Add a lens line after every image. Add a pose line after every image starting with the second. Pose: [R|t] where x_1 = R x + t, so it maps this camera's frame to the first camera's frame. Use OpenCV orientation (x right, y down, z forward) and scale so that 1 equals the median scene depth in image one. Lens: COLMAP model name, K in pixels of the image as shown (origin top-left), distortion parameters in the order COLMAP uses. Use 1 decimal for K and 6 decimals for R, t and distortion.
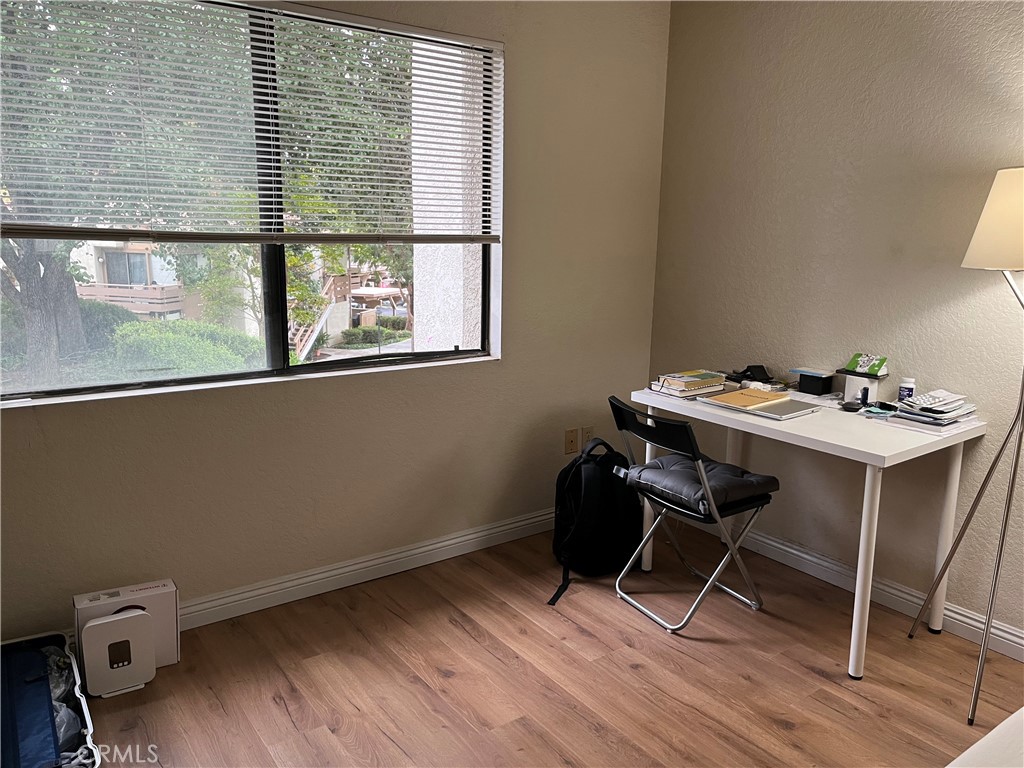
lens RADIAL K [[760.7, 0, 514.3], [0, 760.7, 383.9], [0, 0, 1]] dist [0.007448, -0.029696]
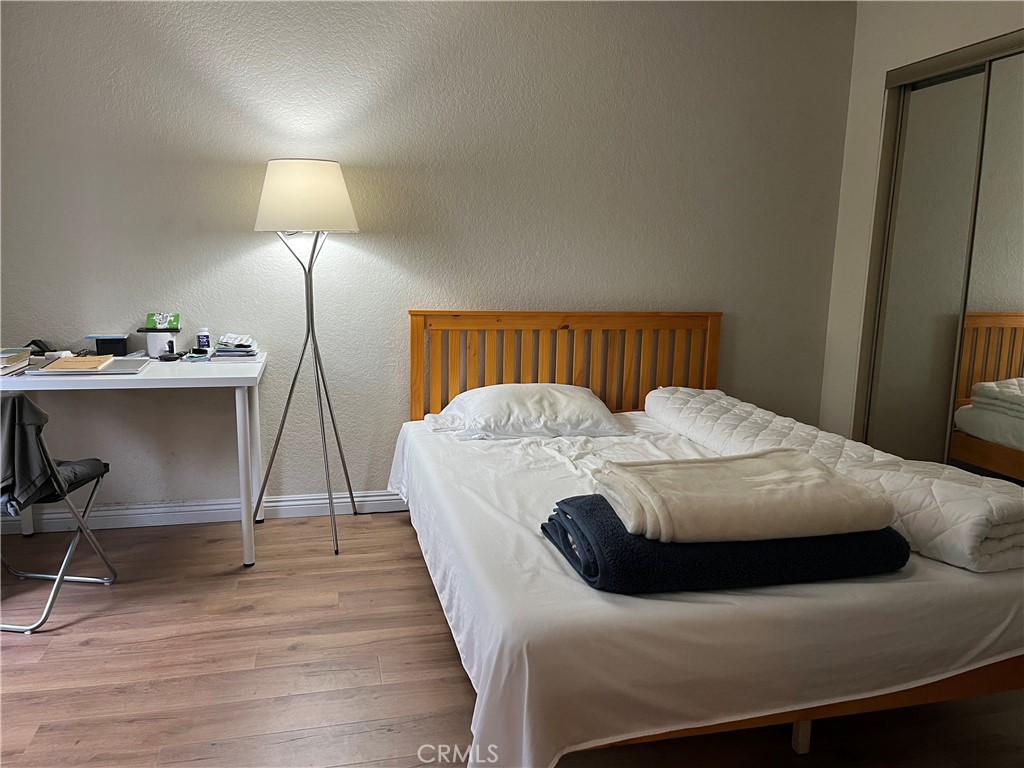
lens RADIAL K [[760.7, 0, 515.2], [0, 760.7, 386.1], [0, 0, 1]] dist [0.007448, -0.029696]
pose [[0.360899, -0.157773, 0.919162, -0.468964], [0.163862, 0.980981, 0.104045, 0.042618], [-0.918096, 0.113066, 0.379888, 0.102063]]
